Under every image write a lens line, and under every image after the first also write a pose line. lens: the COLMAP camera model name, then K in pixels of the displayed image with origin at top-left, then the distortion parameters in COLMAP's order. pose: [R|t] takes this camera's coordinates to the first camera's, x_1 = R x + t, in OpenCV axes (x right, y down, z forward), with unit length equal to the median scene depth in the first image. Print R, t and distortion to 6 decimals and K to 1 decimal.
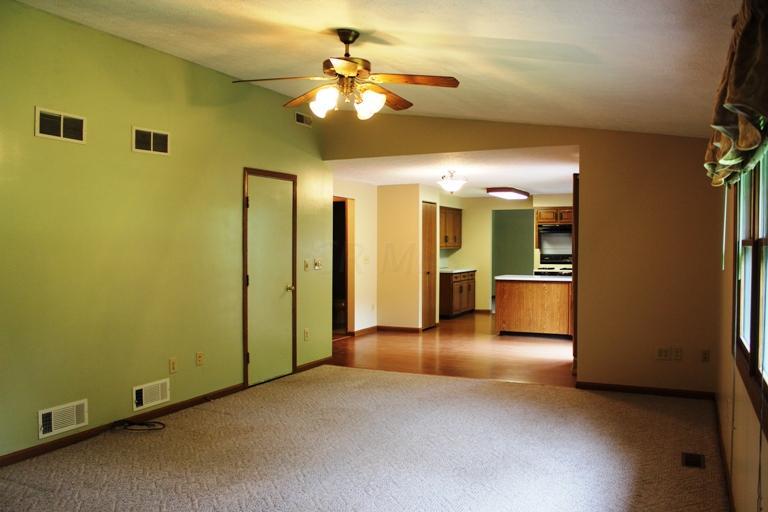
lens RADIAL K [[639.3, 0, 384.0], [0, 639.3, 256.0], [0, 0, 1]] dist [-0.161468, 0.153590]
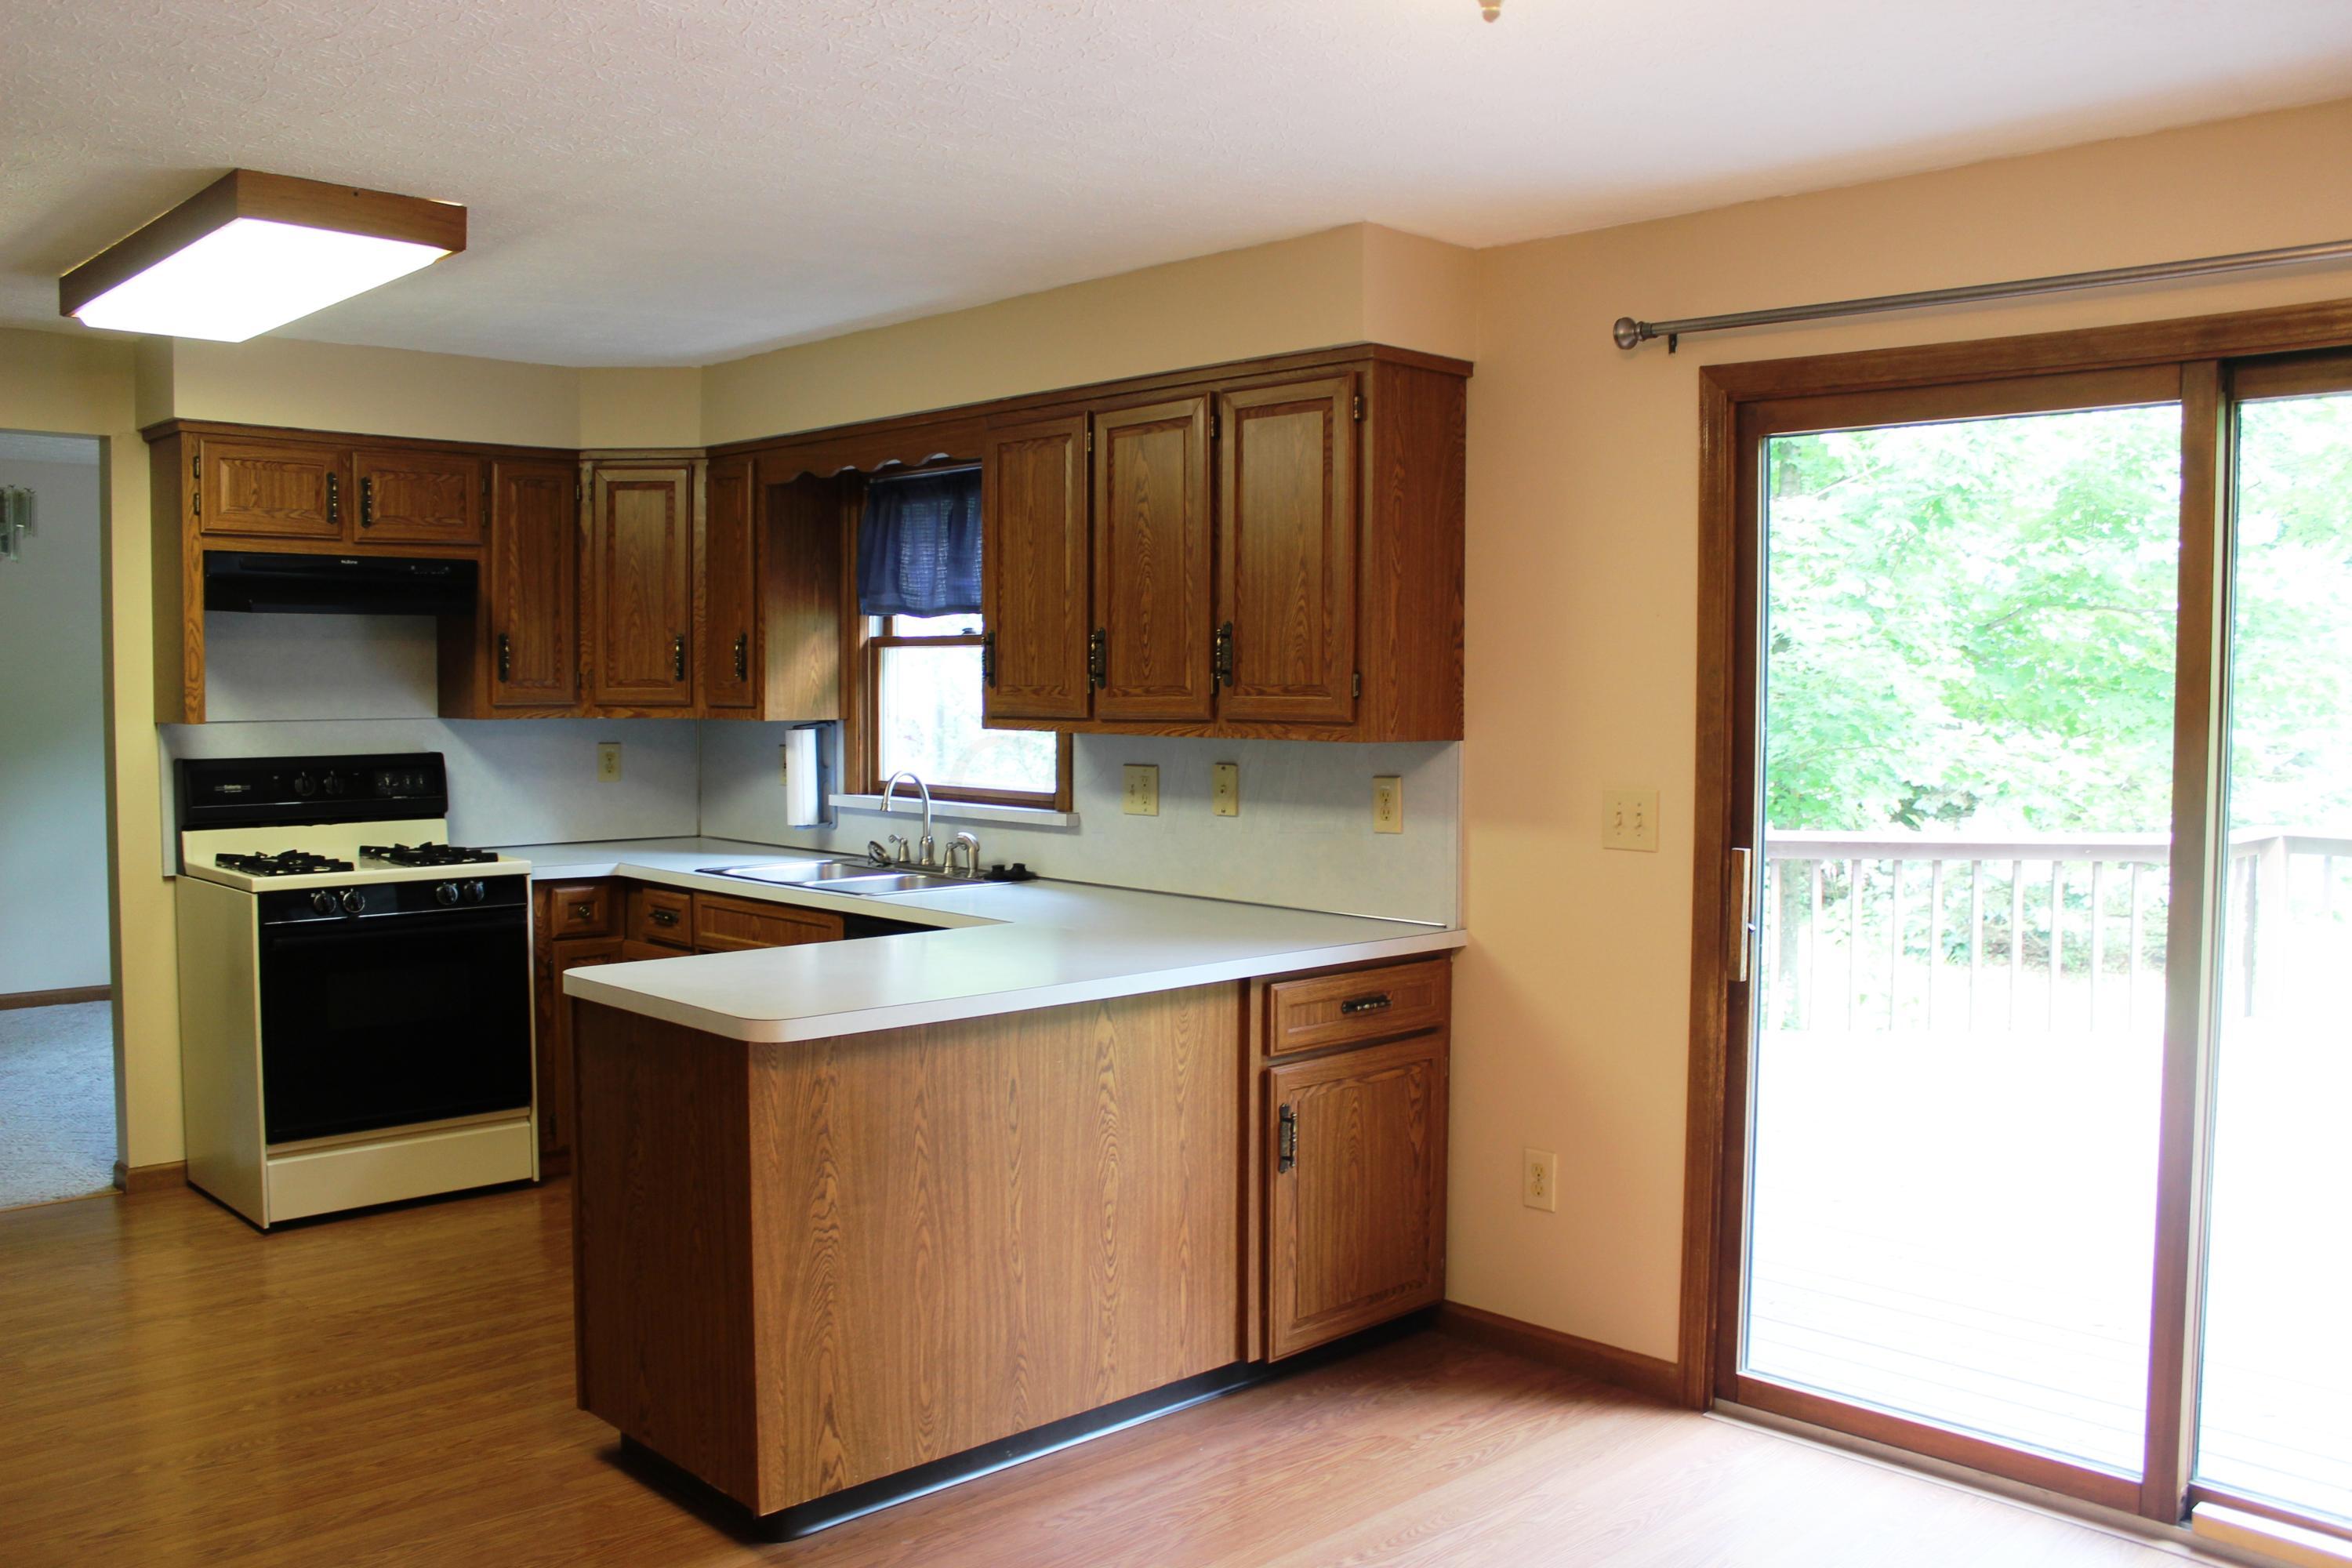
lens RADIAL K [[1957.7, 0, 1176.0], [0, 1957.7, 784.0], [0, 0, 1]] dist [-0.161468, 0.153590]
pose [[0.348130, -0.048740, 0.936178, -0.074706], [0.012894, 0.998802, 0.047206, -0.015337], [-0.937357, -0.004363, 0.348342, 0.664917]]
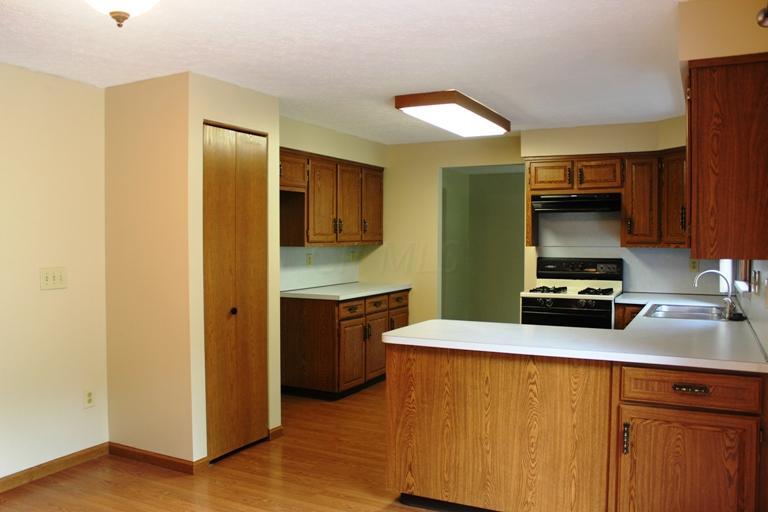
lens RADIAL K [[639.3, 0, 384.0], [0, 639.3, 256.0], [0, 0, 1]] dist [-0.161468, 0.153590]
pose [[0.999758, 0.001465, -0.021968, 0.146344], [-0.001228, 0.999941, 0.010780, -0.009385], [0.021982, -0.010750, 0.999701, 0.536469]]
